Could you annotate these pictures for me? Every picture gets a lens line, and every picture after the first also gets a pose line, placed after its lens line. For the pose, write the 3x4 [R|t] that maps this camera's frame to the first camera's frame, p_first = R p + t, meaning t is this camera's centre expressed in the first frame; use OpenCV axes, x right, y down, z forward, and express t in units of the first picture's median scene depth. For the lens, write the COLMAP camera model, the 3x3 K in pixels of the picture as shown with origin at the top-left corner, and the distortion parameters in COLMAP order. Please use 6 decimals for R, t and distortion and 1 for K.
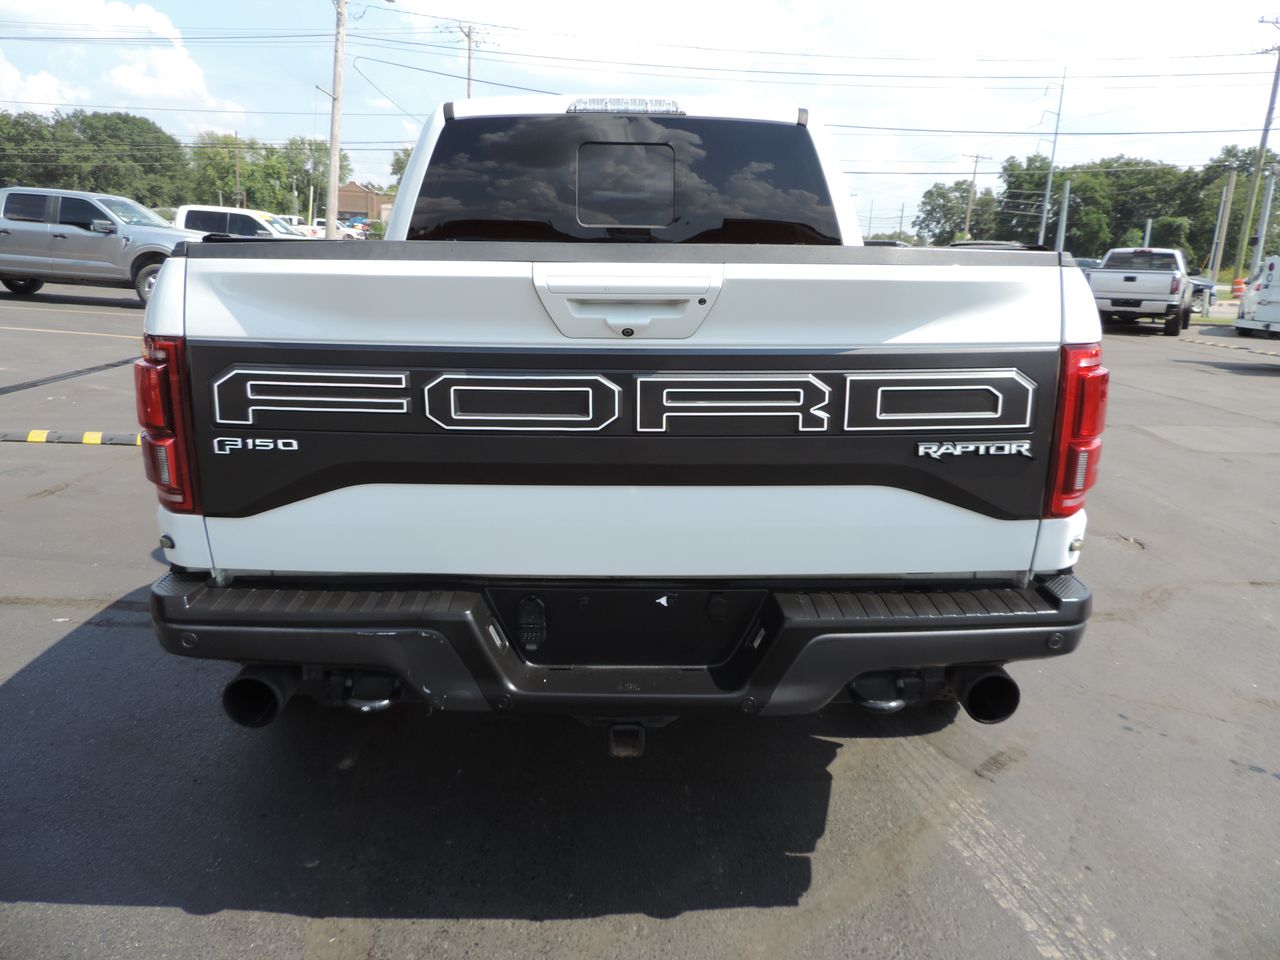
lens RADIAL K [[891.7, 0, 641.2], [0, 891.7, 479.2], [0, 0, 1]] dist [0.019290, -0.009905]
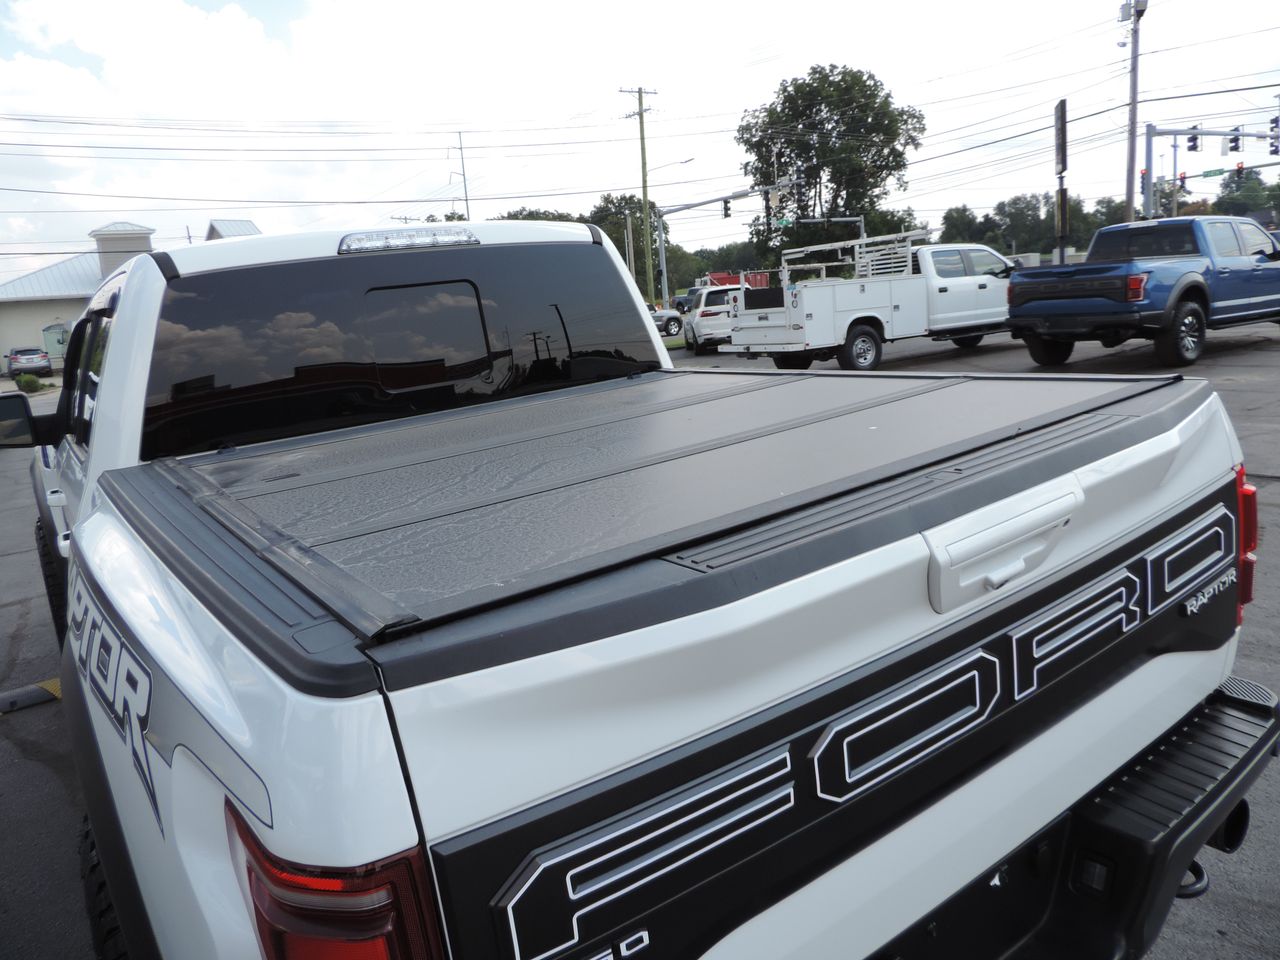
lens RADIAL K [[891.7, 0, 642.8], [0, 891.7, 522.5], [0, 0, 1]] dist [0.019290, -0.009905]
pose [[0.814411, -0.252452, 0.522496, -0.625760], [0.261560, 0.963454, 0.057816, -0.328894], [-0.517997, 0.089578, 0.850679, 0.500417]]
